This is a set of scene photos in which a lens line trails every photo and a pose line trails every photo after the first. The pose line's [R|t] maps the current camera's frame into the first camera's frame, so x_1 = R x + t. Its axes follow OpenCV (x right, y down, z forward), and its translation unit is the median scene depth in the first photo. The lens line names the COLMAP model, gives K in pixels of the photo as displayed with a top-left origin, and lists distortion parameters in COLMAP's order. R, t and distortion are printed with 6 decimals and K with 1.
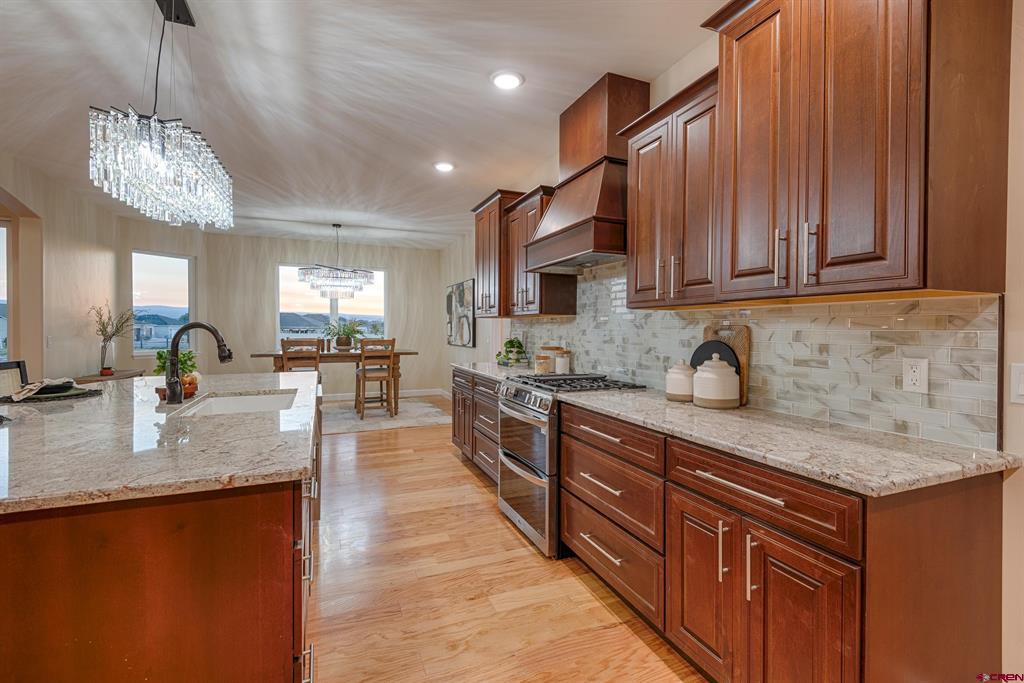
lens RADIAL K [[467.2, 0, 517.2], [0, 467.2, 333.9], [0, 0, 1]] dist [0.022979, -0.010071]
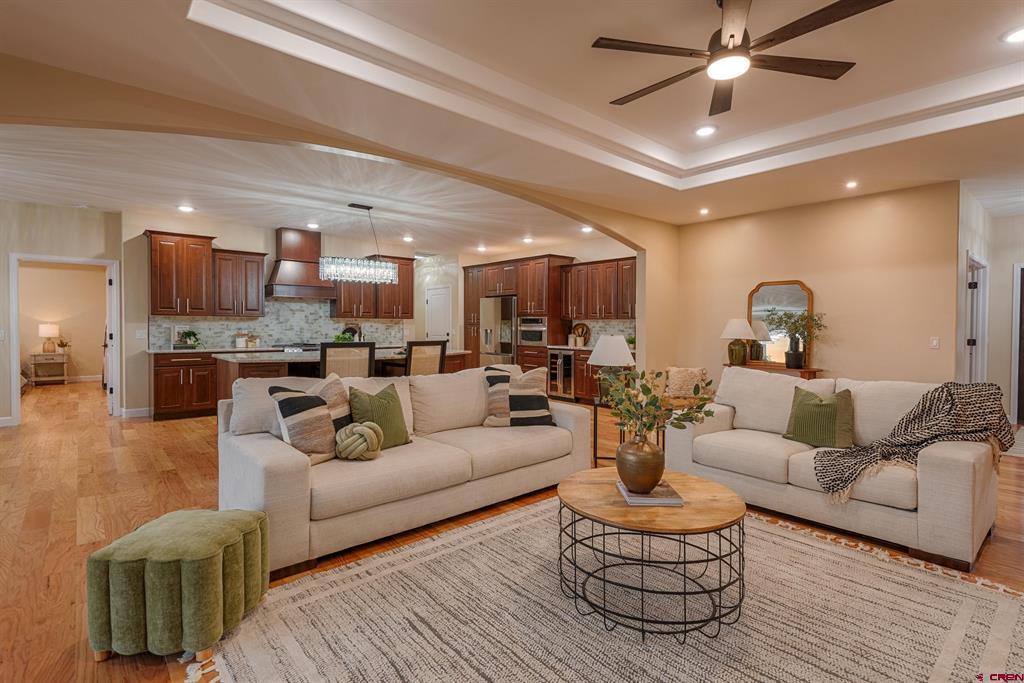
lens RADIAL K [[493.5, 0, 524.5], [0, 493.5, 334.8], [0, 0, 1]] dist [0.031364, -0.018087]
pose [[-0.332244, -0.021696, 0.942944, -2.710192], [0.005033, 0.999680, 0.024774, -0.013797], [-0.943180, 0.012977, -0.332028, 0.764366]]
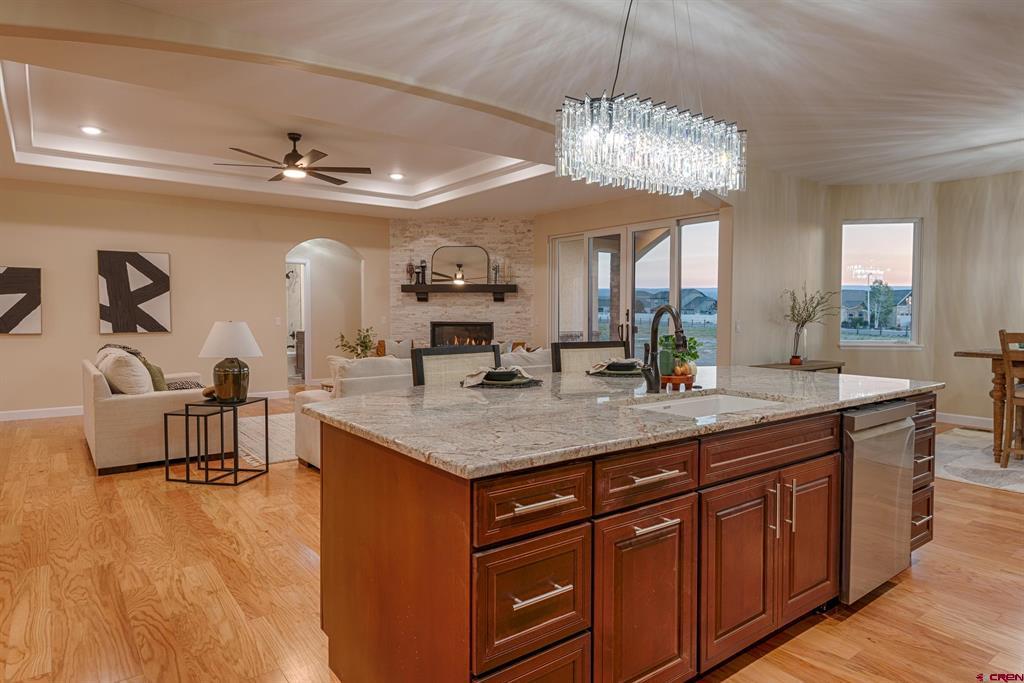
lens RADIAL K [[614.5, 0, 518.2], [0, 614.5, 335.6], [0, 0, 1]] dist [0.018760, -0.010312]
pose [[0.253011, 0.035834, -0.966800, 0.274375], [-0.013482, 0.999347, 0.033512, -0.001674], [0.967369, 0.004555, 0.253329, 0.313579]]
